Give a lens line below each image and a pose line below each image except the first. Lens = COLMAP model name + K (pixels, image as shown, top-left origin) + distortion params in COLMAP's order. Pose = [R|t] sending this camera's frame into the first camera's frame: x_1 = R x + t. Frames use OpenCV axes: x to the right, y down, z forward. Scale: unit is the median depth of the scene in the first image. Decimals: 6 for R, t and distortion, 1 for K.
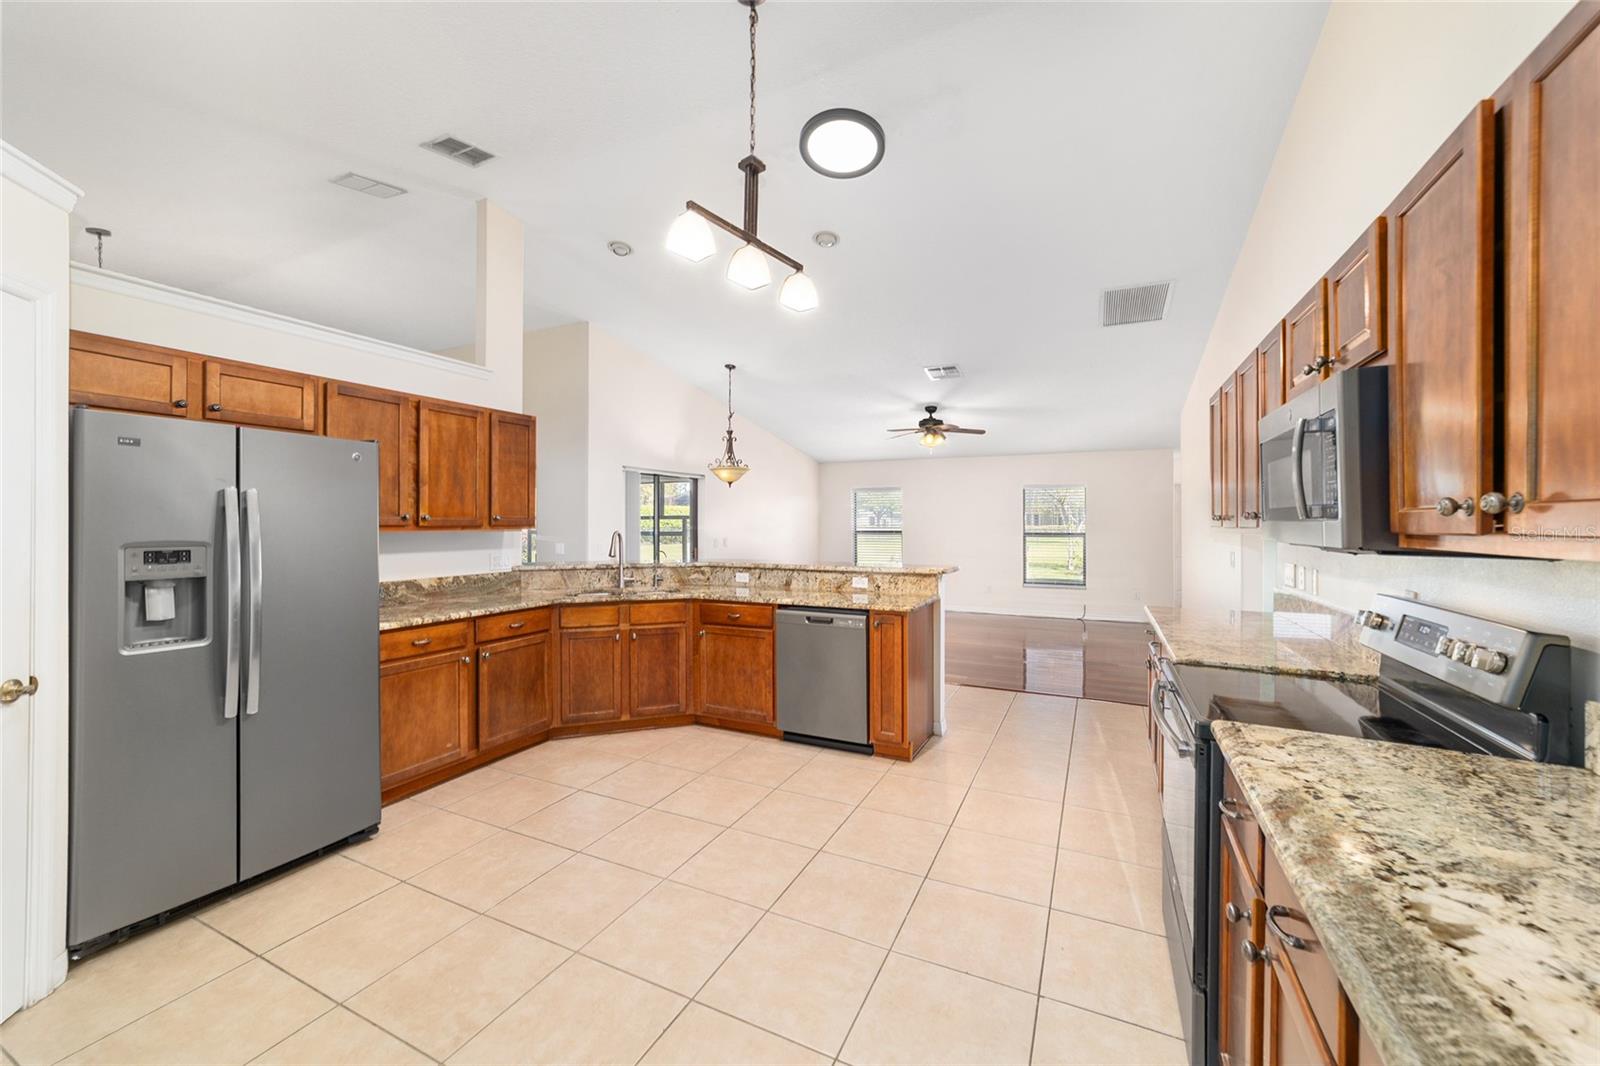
lens RADIAL K [[614.6, 0, 803.0], [0, 614.6, 518.9], [0, 0, 1]] dist [-0.020149, 0.008084]
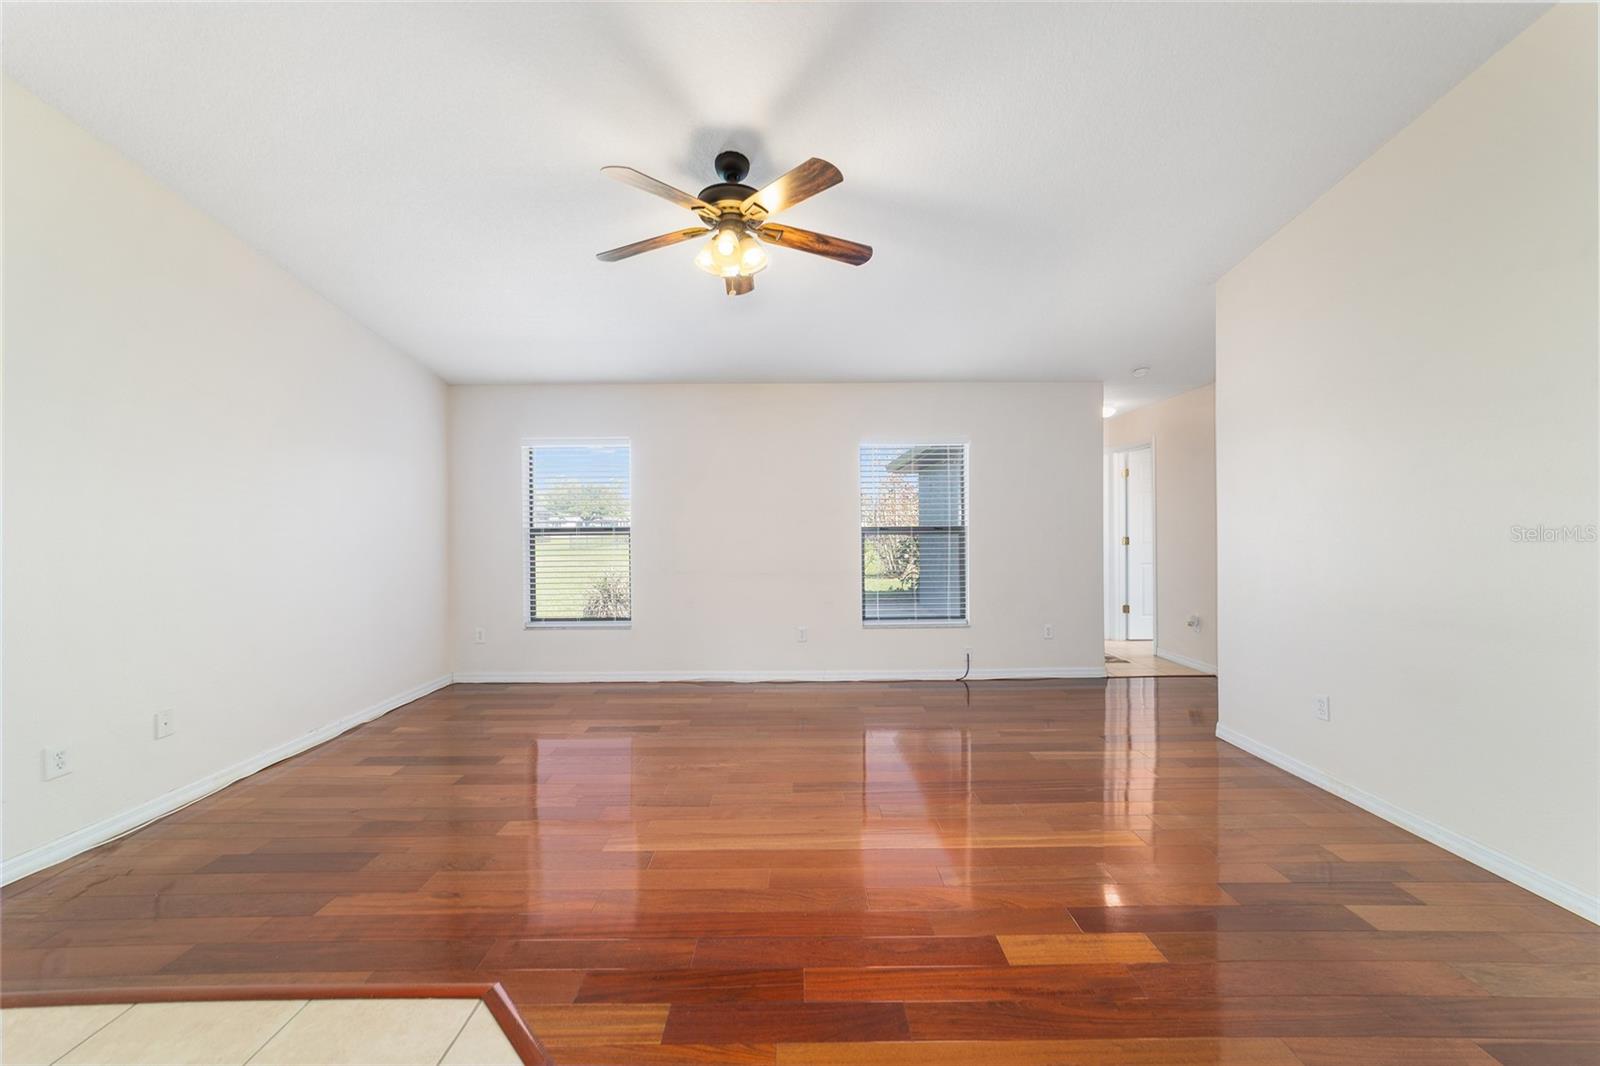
lens RADIAL K [[610.0, 0, 801.1], [0, 610.0, 527.1], [0, 0, 1]] dist [-0.018492, 0.008467]
pose [[0.897507, -0.008531, 0.440918, 0.180939], [0.007035, 0.999963, 0.005028, 0.046780], [-0.440945, -0.001411, 0.897533, 1.328429]]
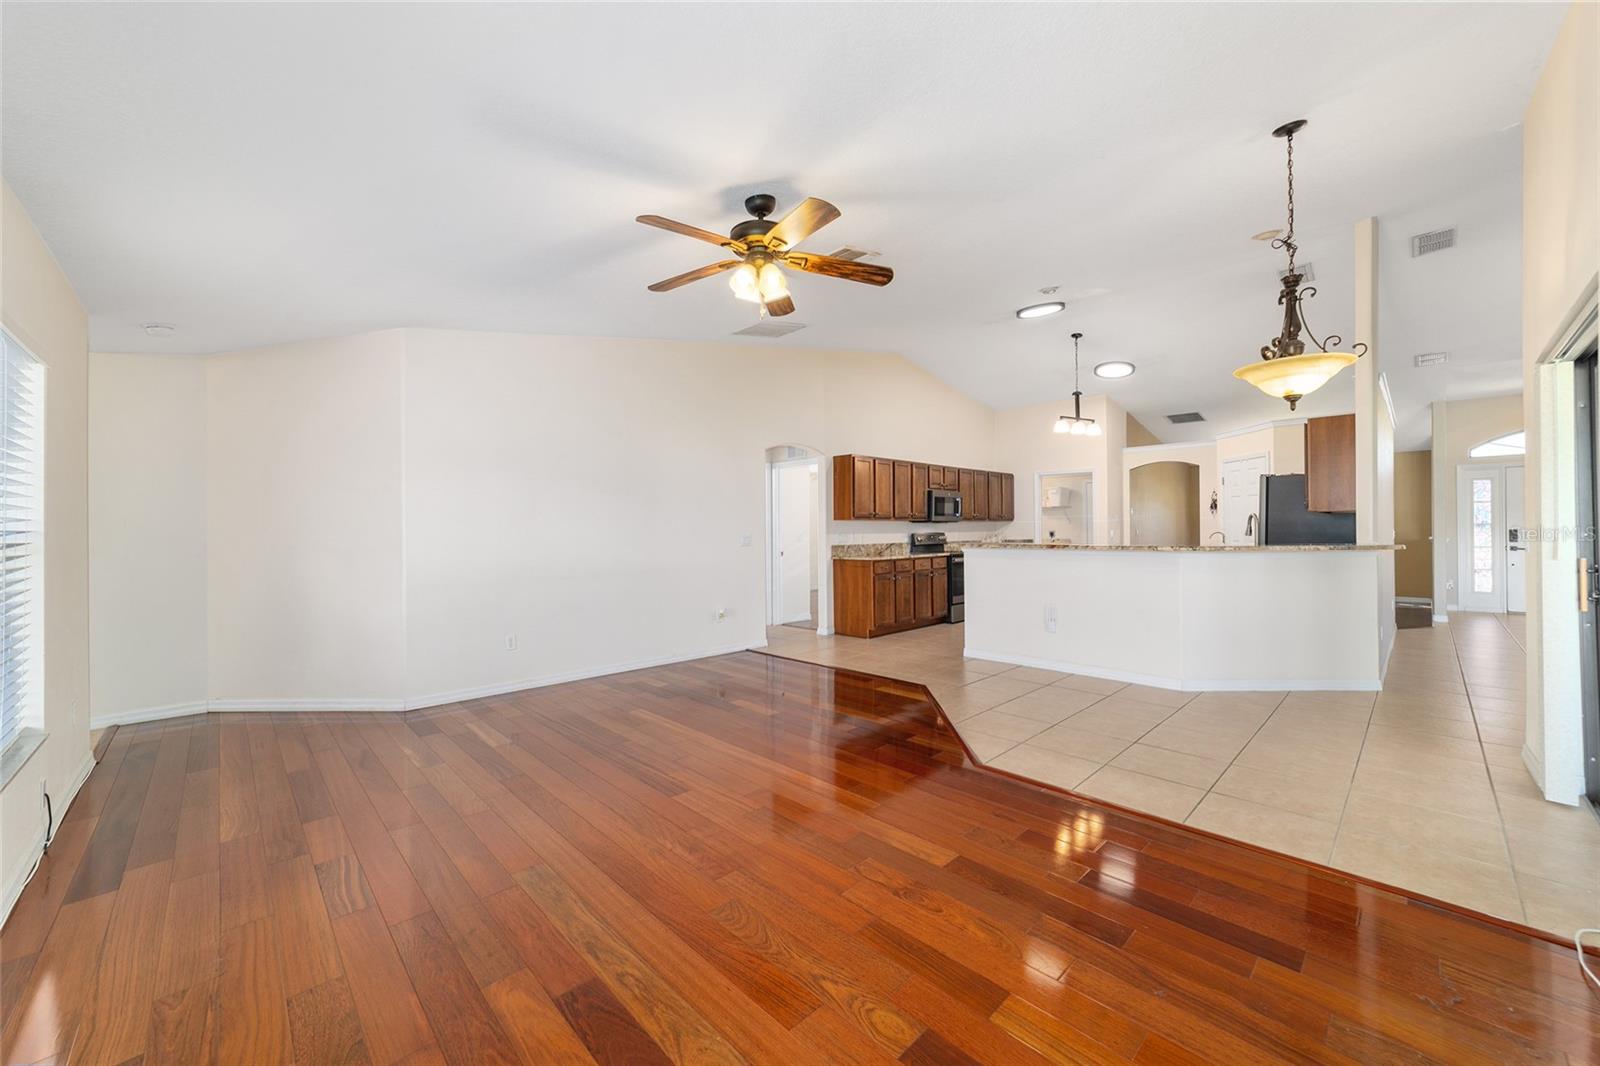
lens RADIAL K [[610.0, 0, 801.1], [0, 610.0, 527.1], [0, 0, 1]] dist [-0.018492, 0.008467]
pose [[-0.939328, 0.010196, 0.342869, 0.111213], [0.006590, 0.999910, -0.011681, 0.060998], [-0.342957, -0.008713, -0.939311, 2.625972]]
